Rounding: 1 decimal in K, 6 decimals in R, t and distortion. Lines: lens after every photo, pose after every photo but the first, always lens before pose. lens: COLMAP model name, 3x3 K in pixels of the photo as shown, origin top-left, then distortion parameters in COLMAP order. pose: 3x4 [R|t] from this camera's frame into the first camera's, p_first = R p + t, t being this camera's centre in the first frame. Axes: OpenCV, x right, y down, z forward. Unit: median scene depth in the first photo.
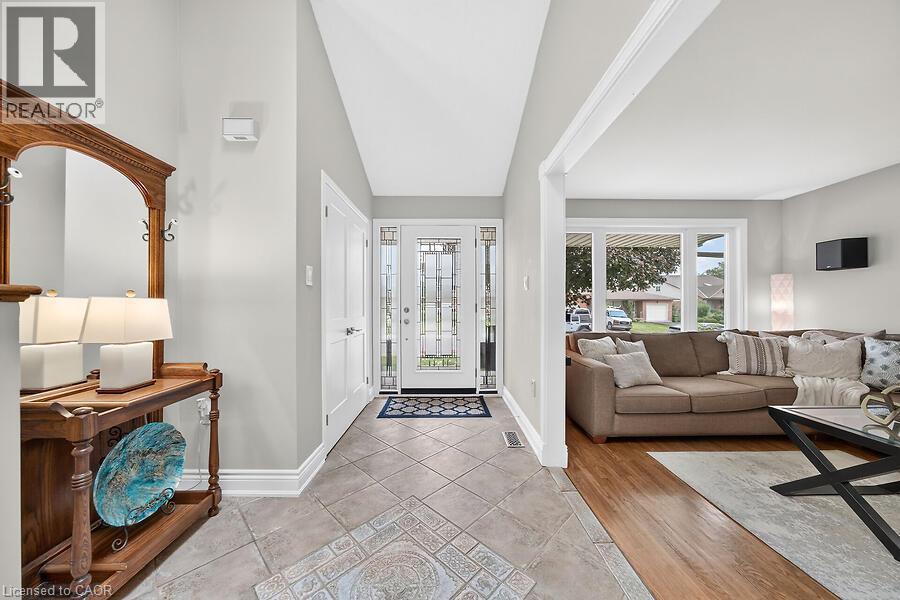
lens RADIAL K [[302.5, 0, 451.2], [0, 302.5, 303.2], [0, 0, 1]] dist [-0.000137, 0.000016]
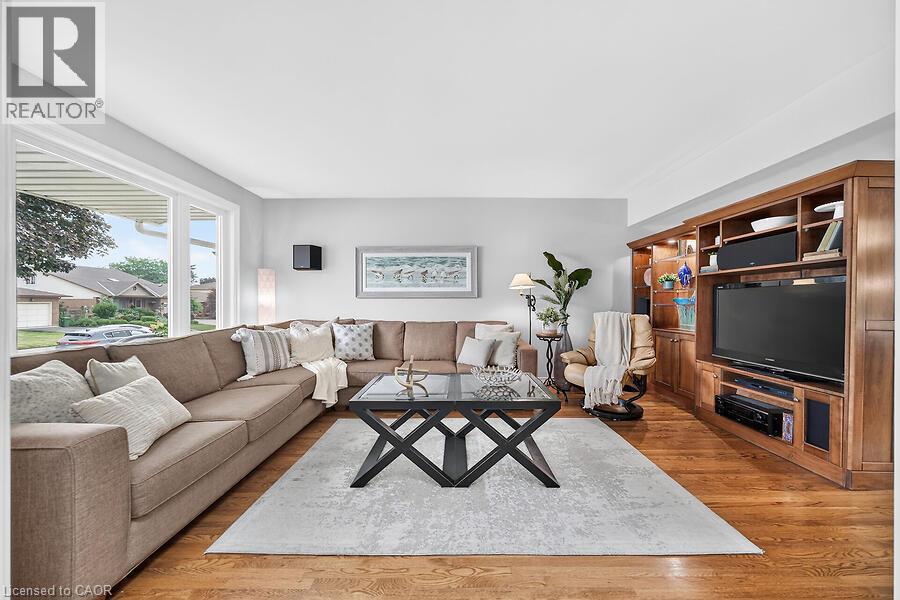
lens RADIAL K [[302.5, 0, 451.2], [0, 302.5, 303.2], [0, 0, 1]] dist [-0.000137, 0.000016]
pose [[0.011825, 0.001052, 0.999930, 0.069934], [-0.003056, 0.999995, -0.001016, 0.023006], [-0.999925, -0.003044, 0.011828, 0.420058]]
